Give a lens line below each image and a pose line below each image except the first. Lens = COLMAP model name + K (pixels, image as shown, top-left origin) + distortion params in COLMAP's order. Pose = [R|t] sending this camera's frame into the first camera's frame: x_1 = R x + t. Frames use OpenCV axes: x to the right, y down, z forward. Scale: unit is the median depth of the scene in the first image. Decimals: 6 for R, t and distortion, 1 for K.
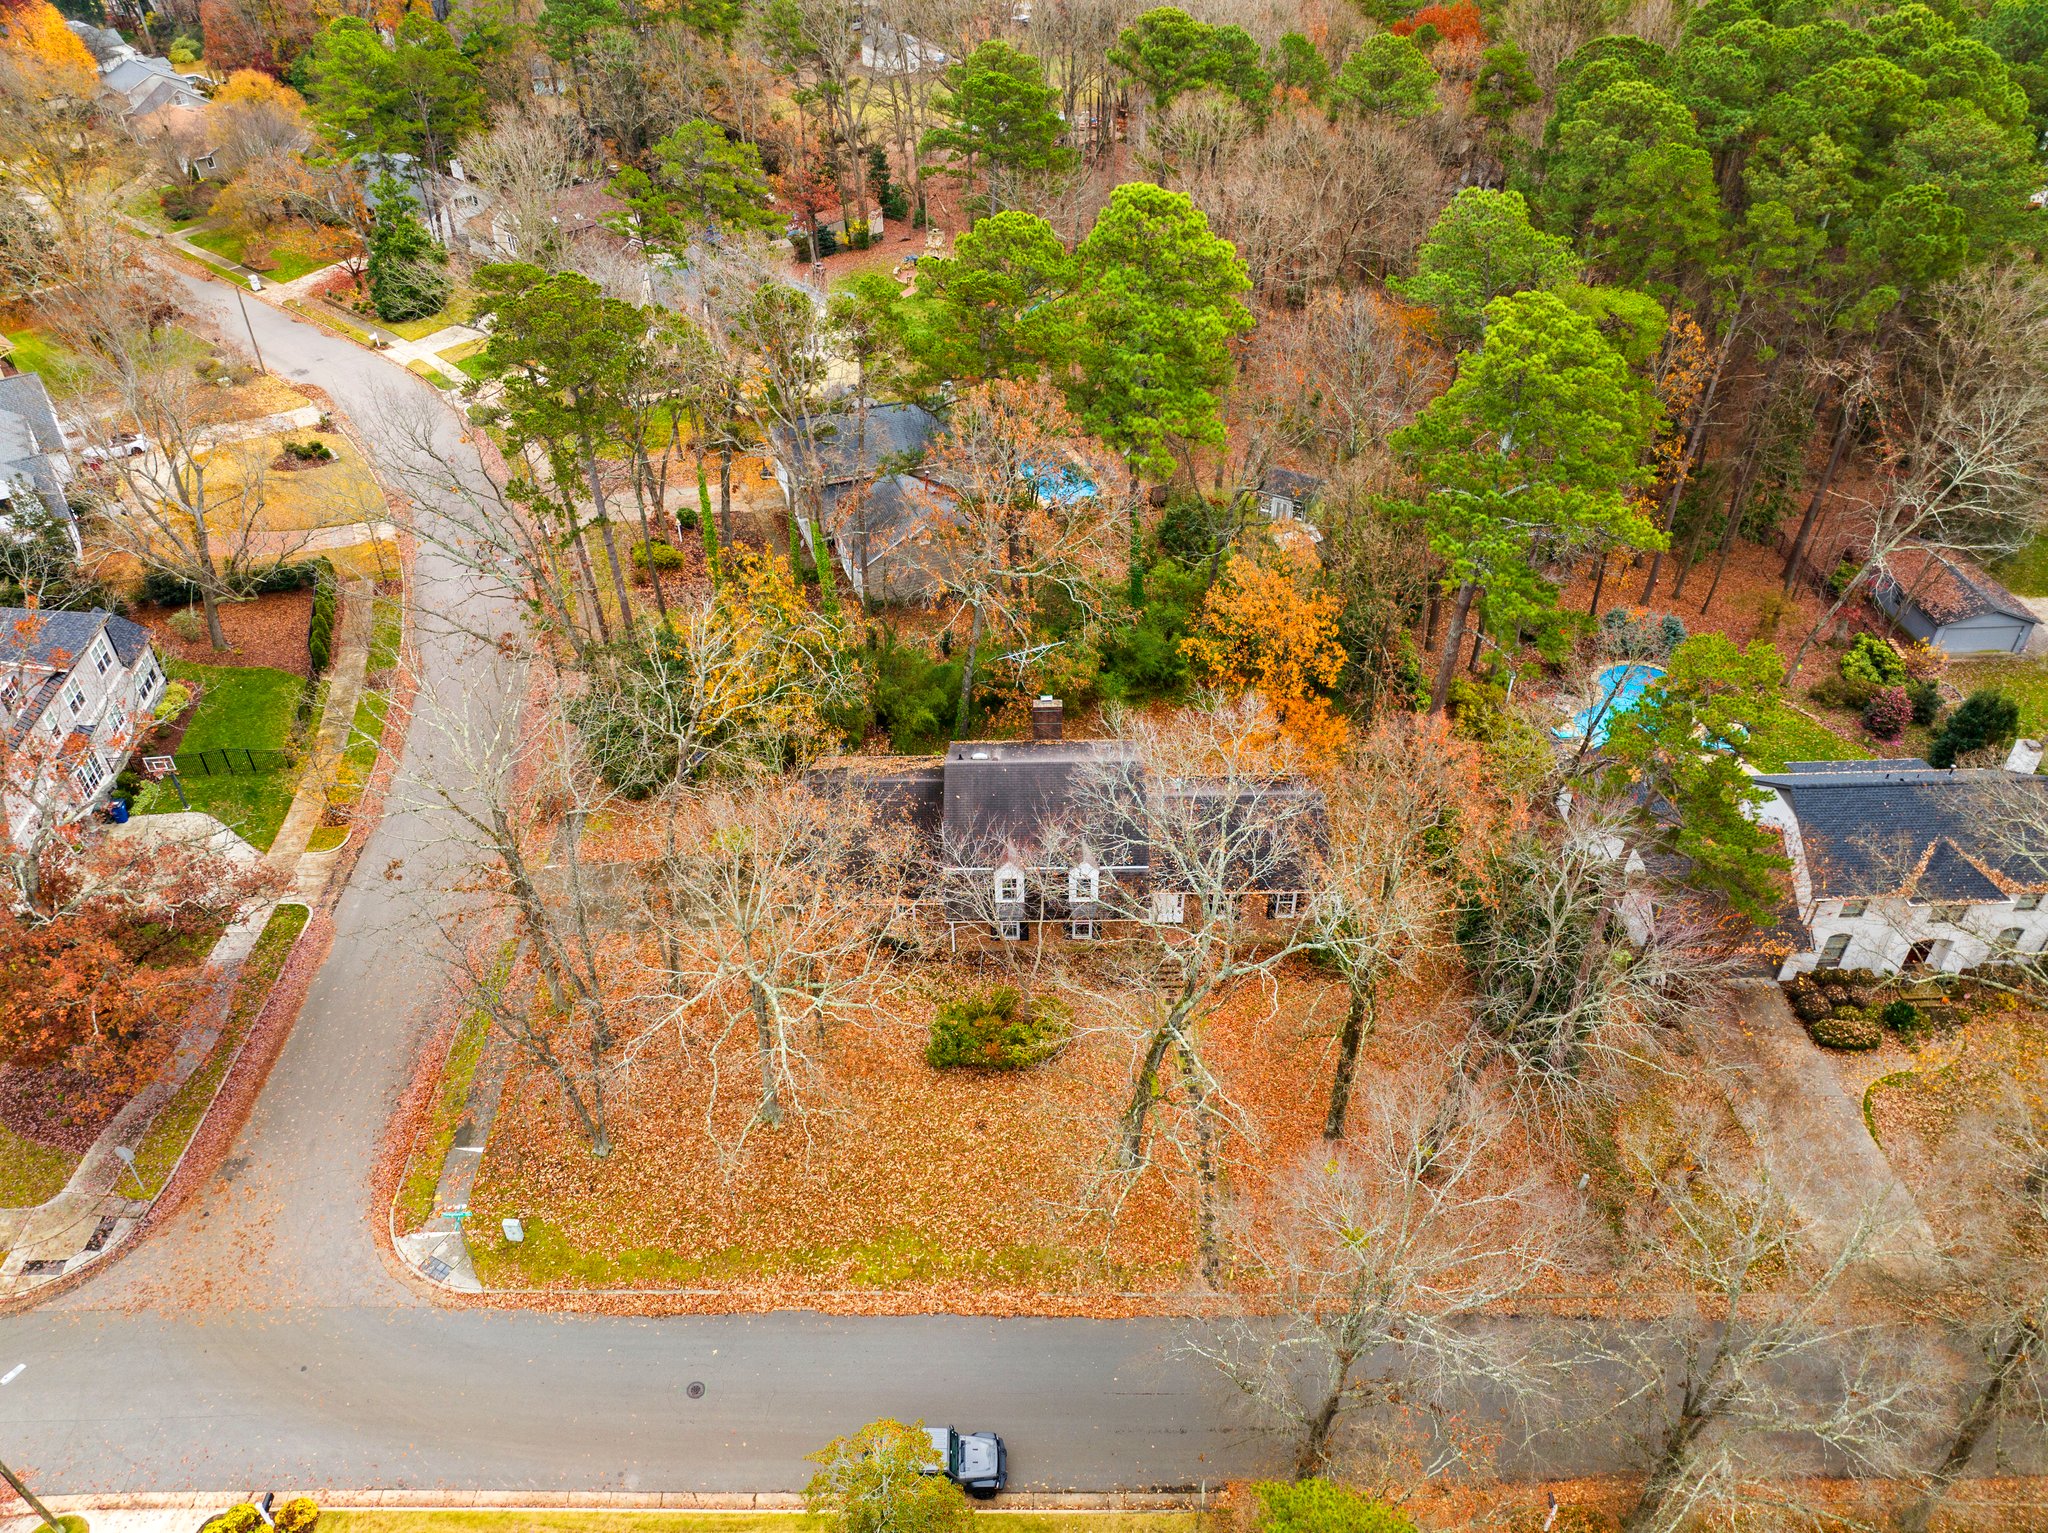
lens RADIAL K [[1474.2, 0, 1019.8], [0, 1474.2, 766.8], [0, 0, 1]] dist [-0.026979, -0.014866]
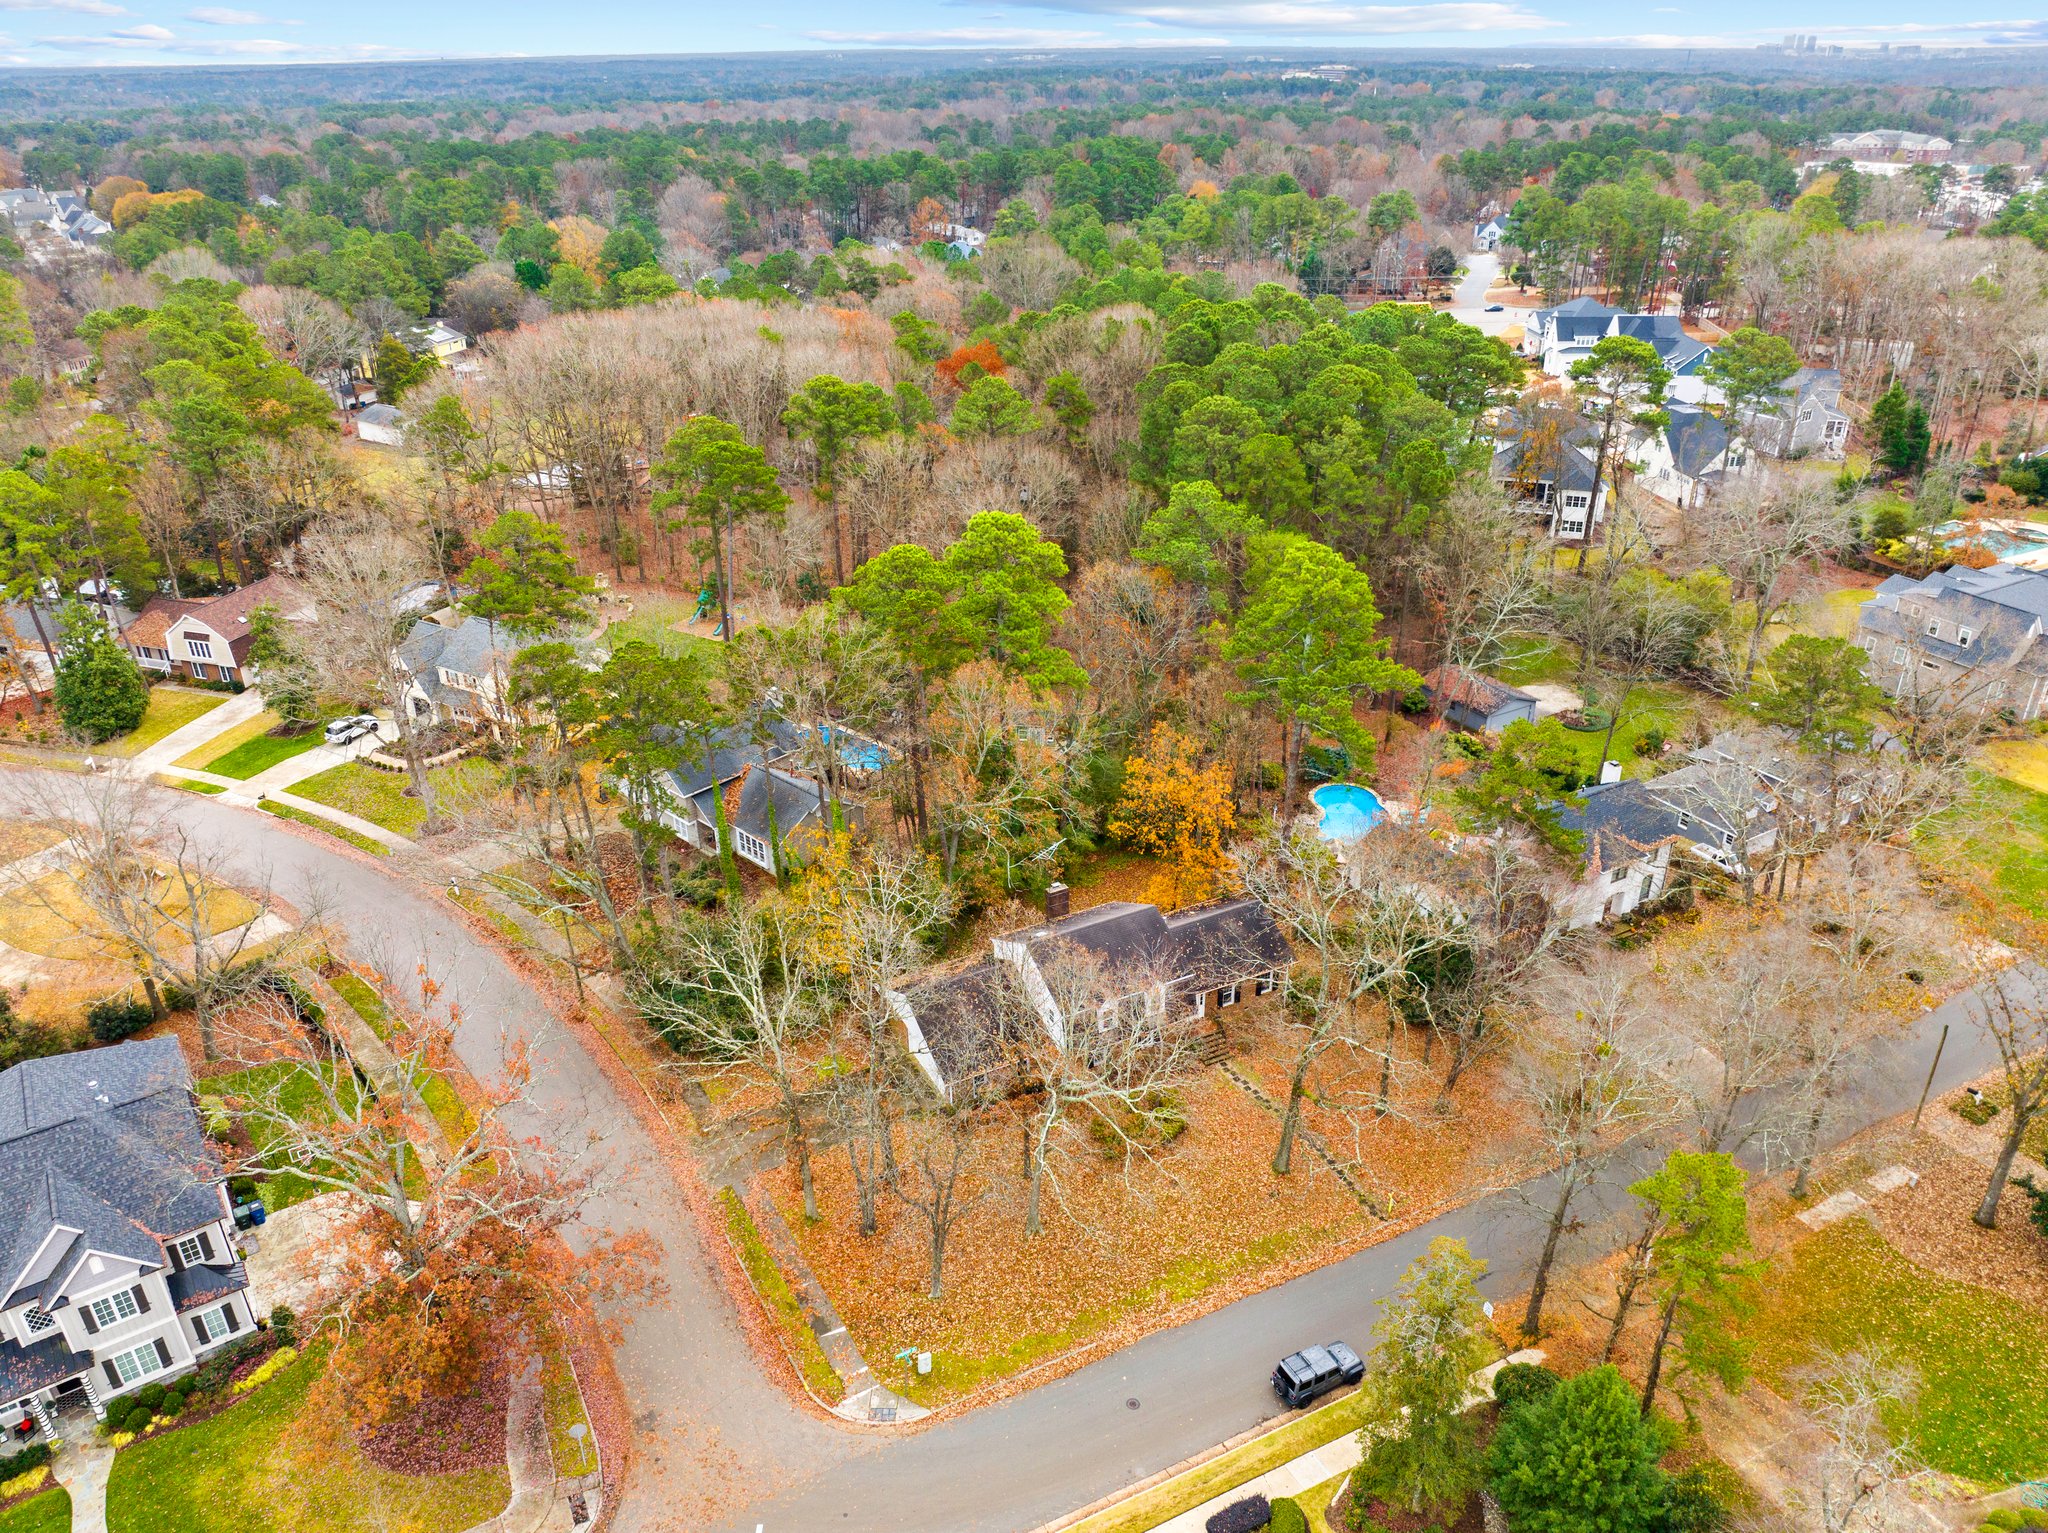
lens RADIAL K [[1474.2, 0, 1029.0], [0, 1474.2, 763.0], [0, 0, 1]] dist [-0.026979, -0.014866]
pose [[0.889052, -0.203655, 0.410013, -0.651453], [0.276252, 0.952824, -0.125740, 0.010957], [-0.365063, 0.225056, 0.903371, -0.265406]]
